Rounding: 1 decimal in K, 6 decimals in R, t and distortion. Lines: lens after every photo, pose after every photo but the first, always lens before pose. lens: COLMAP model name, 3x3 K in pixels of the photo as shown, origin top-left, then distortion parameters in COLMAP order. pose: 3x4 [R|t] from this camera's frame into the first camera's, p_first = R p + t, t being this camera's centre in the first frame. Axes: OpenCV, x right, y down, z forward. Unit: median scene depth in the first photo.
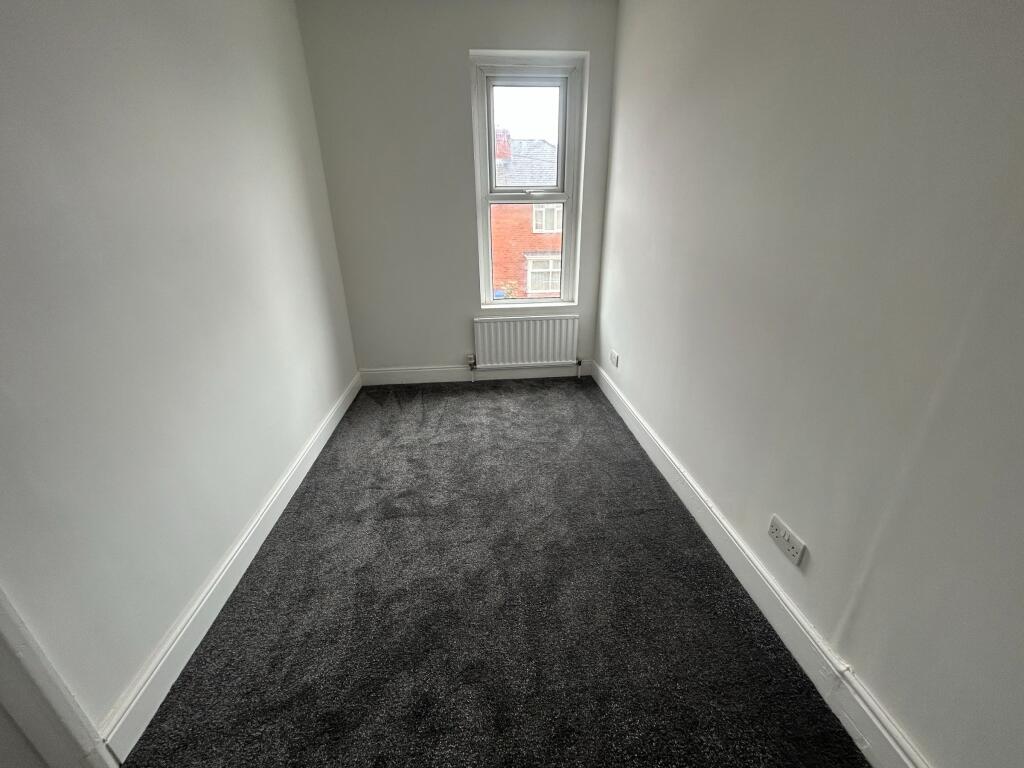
lens RADIAL K [[409.2, 0, 512.1], [0, 409.2, 383.8], [0, 0, 1]] dist [0.012002, -0.002809]
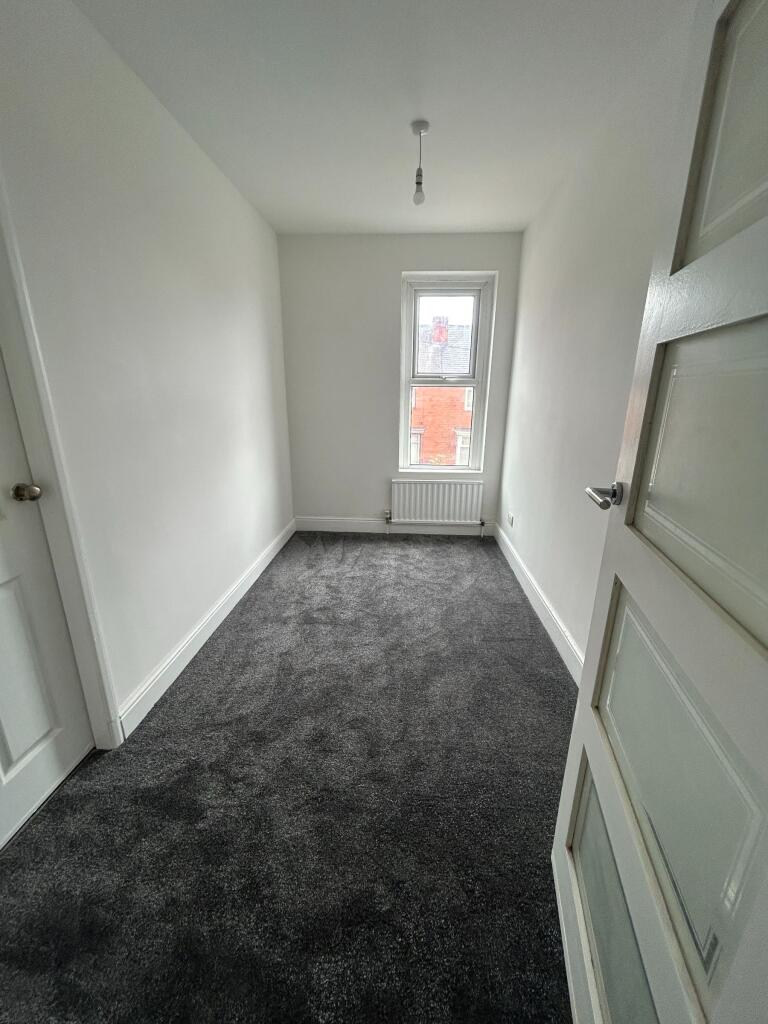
lens RADIAL K [[409.2, 0, 385.2], [0, 409.2, 515.2], [0, 0, 1]] dist [0.012002, -0.002809]
pose [[0.988778, 0.062647, -0.135620, 0.084607], [-0.075856, 0.992628, -0.094526, 0.087911], [0.128698, 0.103753, 0.986241, -0.244663]]
